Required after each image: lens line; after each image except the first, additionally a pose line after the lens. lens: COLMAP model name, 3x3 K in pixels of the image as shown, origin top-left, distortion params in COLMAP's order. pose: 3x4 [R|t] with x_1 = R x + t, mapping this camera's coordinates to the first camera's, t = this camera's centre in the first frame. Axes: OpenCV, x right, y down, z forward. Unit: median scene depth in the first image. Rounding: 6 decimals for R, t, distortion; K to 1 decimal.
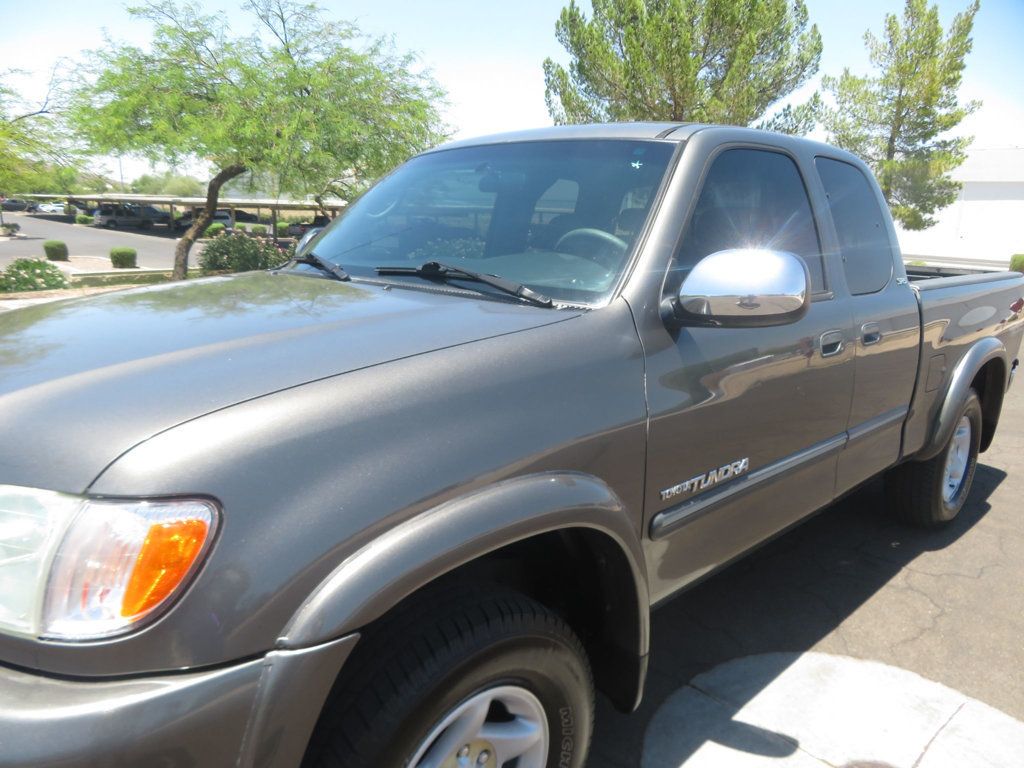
lens RADIAL K [[704.8, 0, 512.0], [0, 704.8, 384.0], [0, 0, 1]] dist [-0.019608, 0.003909]
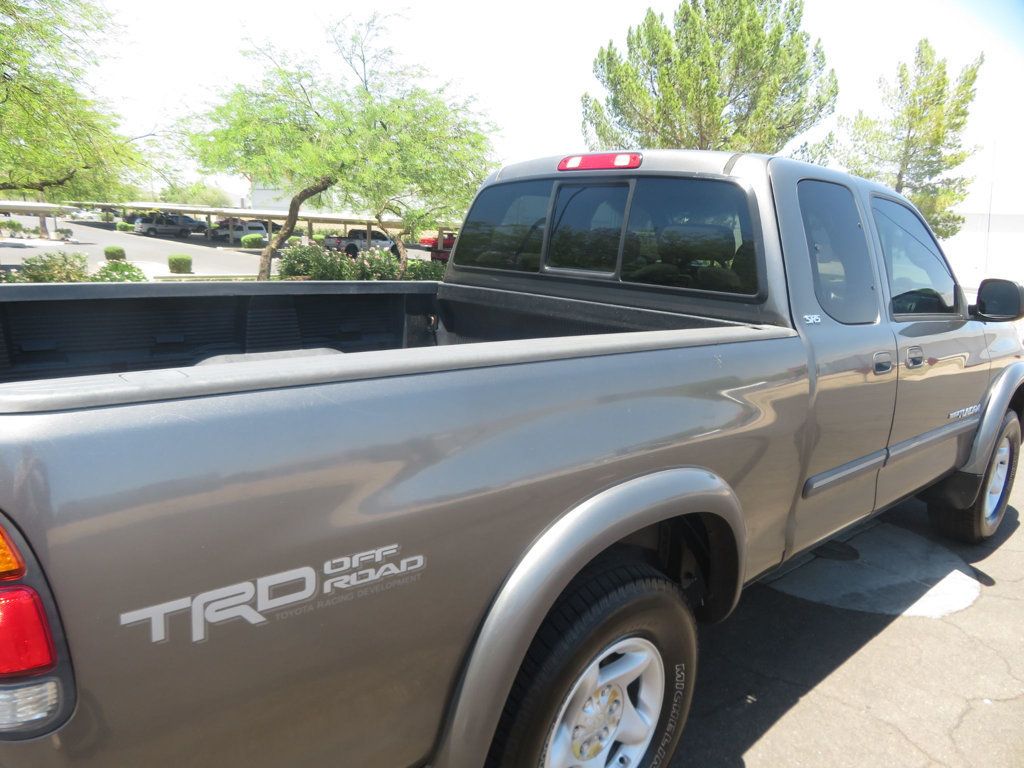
lens RADIAL K [[714.3, 0, 489.7], [0, 714.3, 400.5], [0, 0, 1]] dist [-0.029522, -0.001995]
pose [[0.998524, 0.036566, -0.040162, -0.036710], [-0.036713, 0.999321, -0.002948, 0.025532], [0.040027, 0.004419, 0.999189, -0.113351]]
